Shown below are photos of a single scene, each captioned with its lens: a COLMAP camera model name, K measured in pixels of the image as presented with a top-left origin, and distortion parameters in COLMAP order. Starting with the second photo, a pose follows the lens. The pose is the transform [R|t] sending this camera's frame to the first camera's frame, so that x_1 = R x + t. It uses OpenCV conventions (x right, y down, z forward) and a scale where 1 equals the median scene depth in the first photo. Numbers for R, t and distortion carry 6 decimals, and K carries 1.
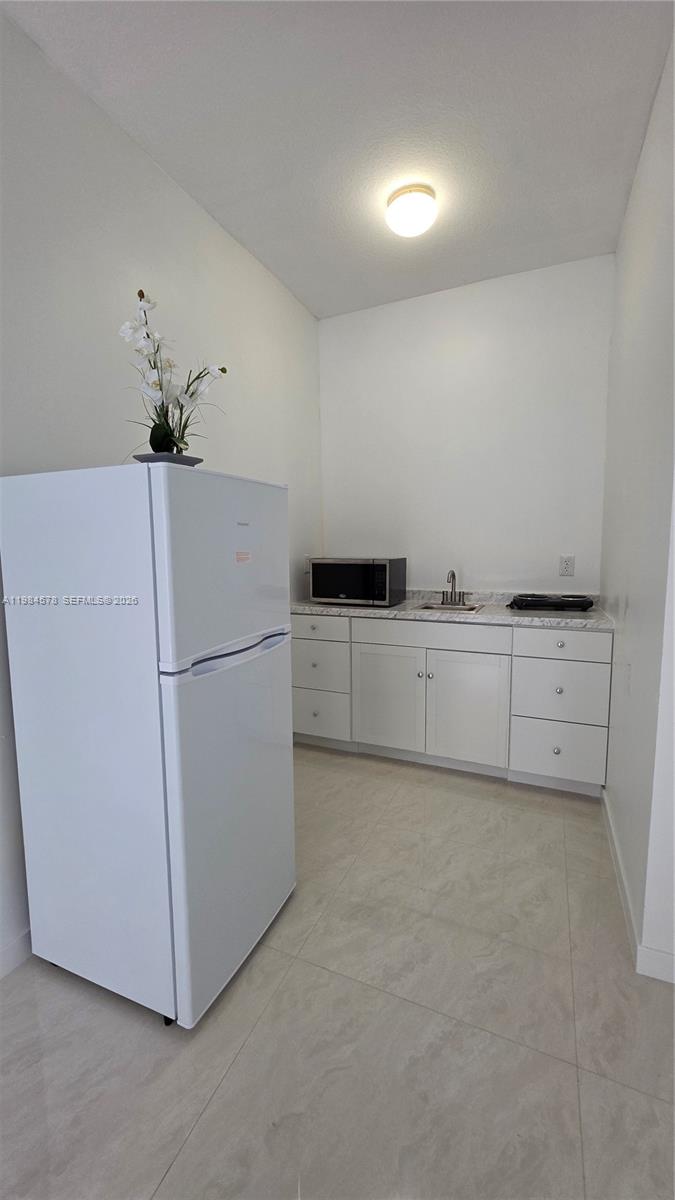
lens RADIAL K [[476.6, 0, 332.0], [0, 476.6, 591.6], [0, 0, 1]] dist [0.000926, -0.000949]
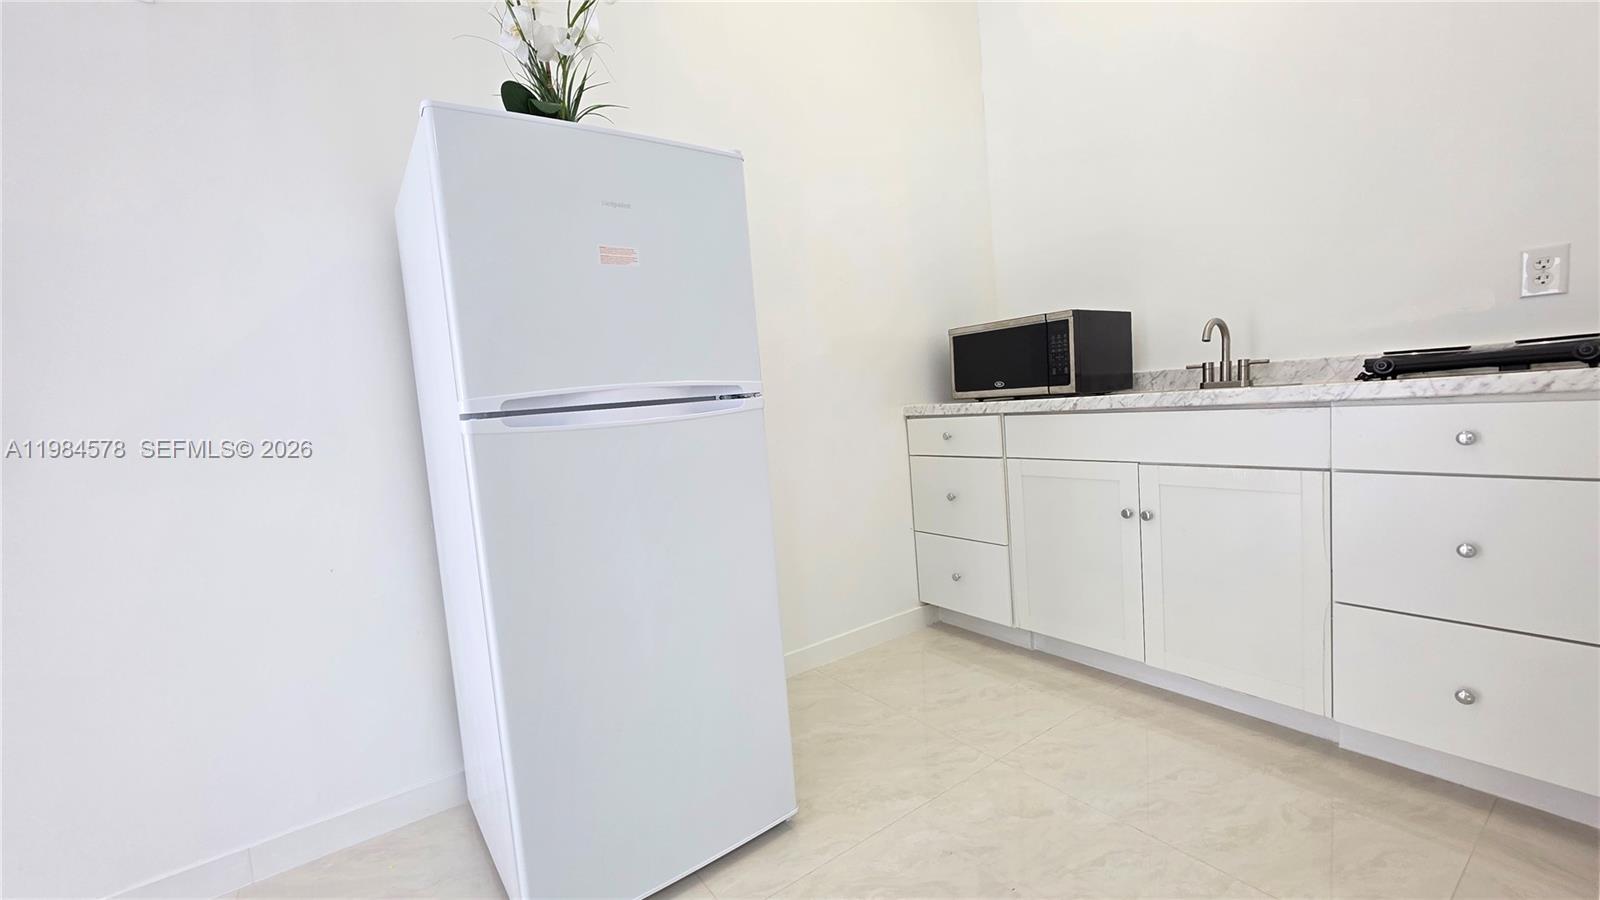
lens RADIAL K [[635.4, 0, 789.6], [0, 635.4, 451.0], [0, 0, 1]] dist [0.000926, -0.000949]
pose [[0.857899, -0.014910, -0.513602, 0.238607], [0.017184, 0.999852, -0.000323, 0.103580], [0.513531, -0.008549, 0.858028, 0.206618]]
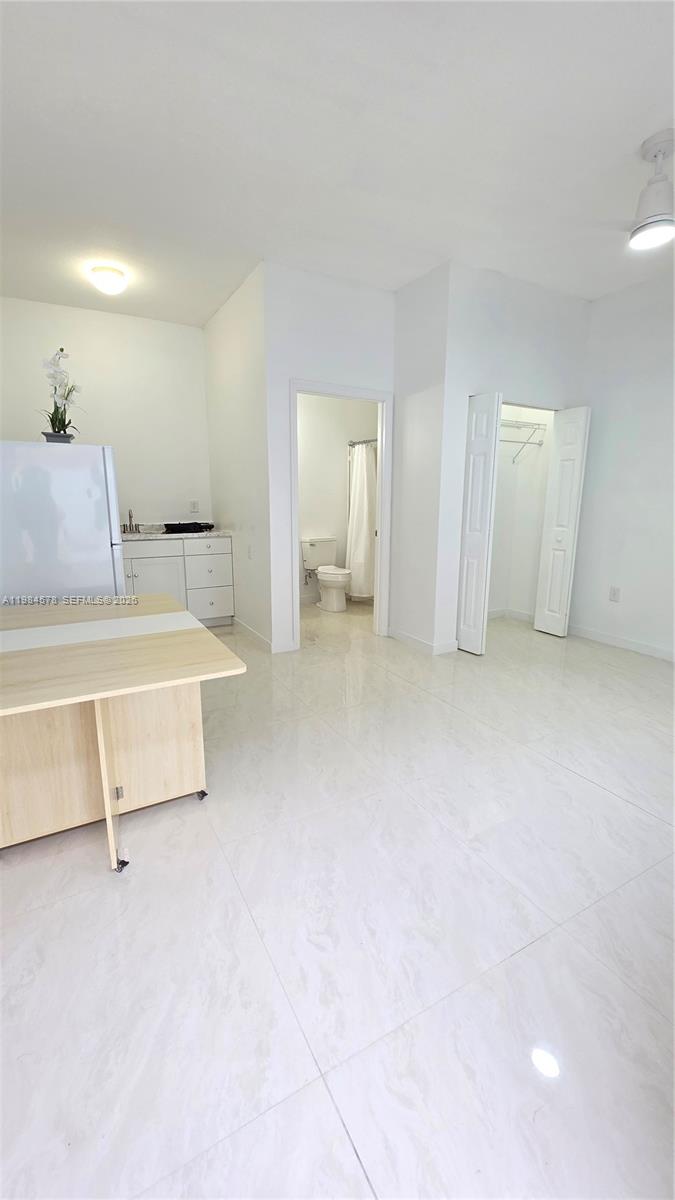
lens RADIAL K [[476.6, 0, 336.3], [0, 476.6, 592.5], [0, 0, 1]] dist [0.000926, -0.000949]
pose [[0.597269, -0.144944, 0.788835, -0.679835], [0.075133, 0.989321, 0.124894, 0.087613], [-0.798514, -0.015328, 0.601781, -0.507371]]
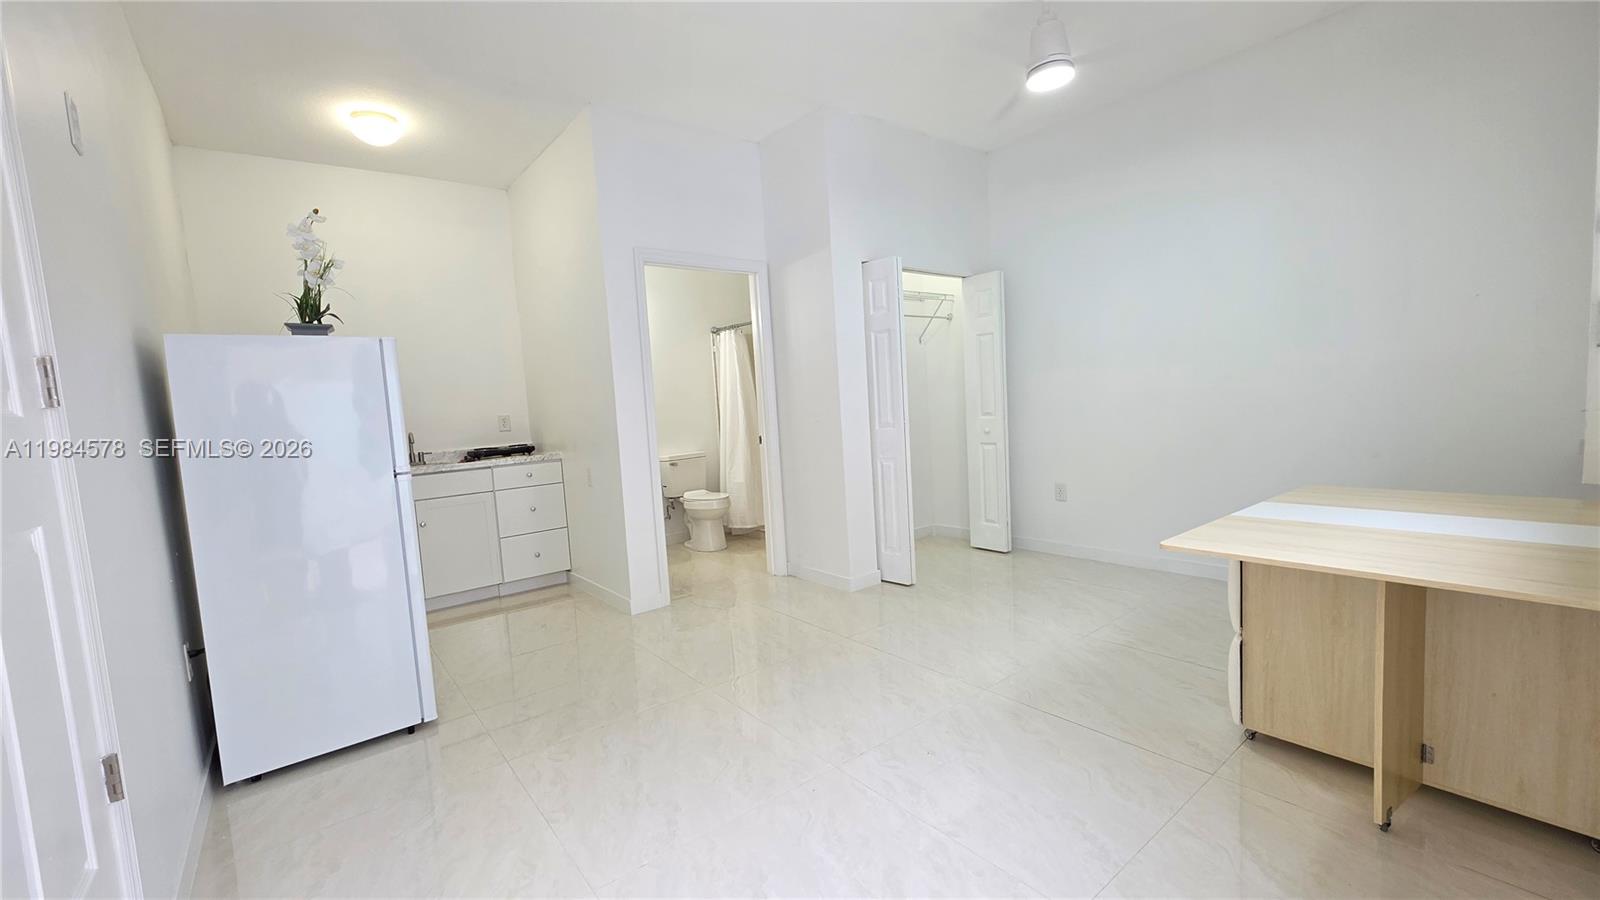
lens RADIAL K [[635.4, 0, 792.5], [0, 635.4, 454.5], [0, 0, 1]] dist [0.000926, -0.000949]
pose [[0.462582, -0.090378, 0.881958, -0.707984], [0.149879, 0.988444, 0.022680, 0.114904], [-0.873816, 0.121696, 0.470782, -0.479058]]
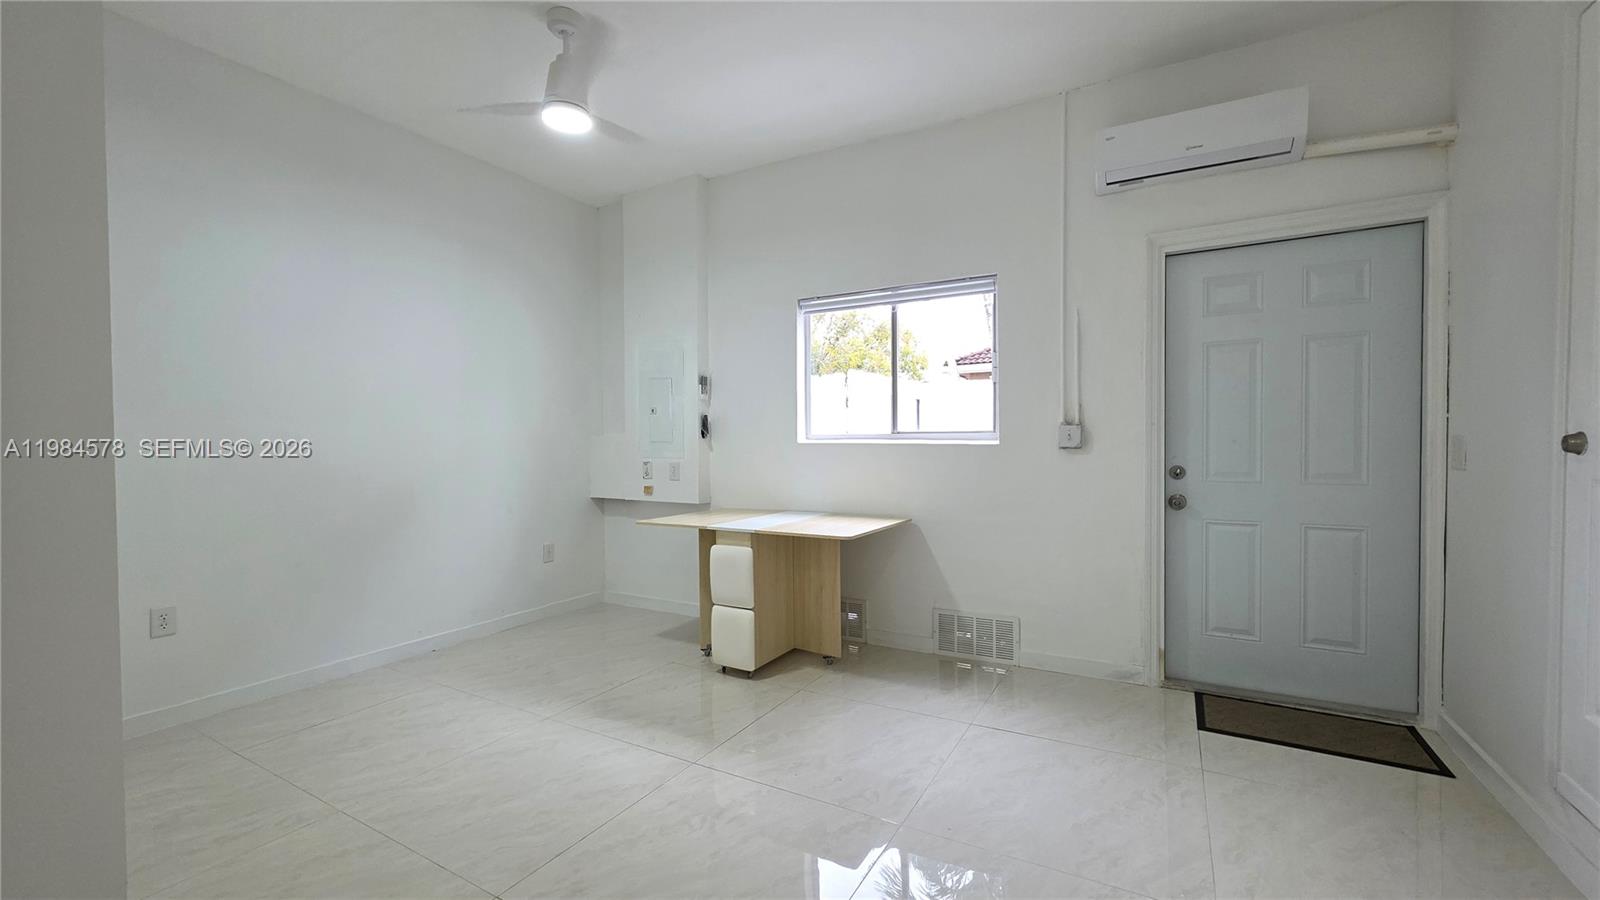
lens RADIAL K [[635.4, 0, 788.4], [0, 635.4, 456.6], [0, 0, 1]] dist [0.000926, -0.000949]
pose [[-0.993202, 0.017475, 0.115087, 0.021099], [0.032314, 0.991201, 0.128363, -0.005215], [-0.111831, 0.131210, -0.985027, 0.594487]]
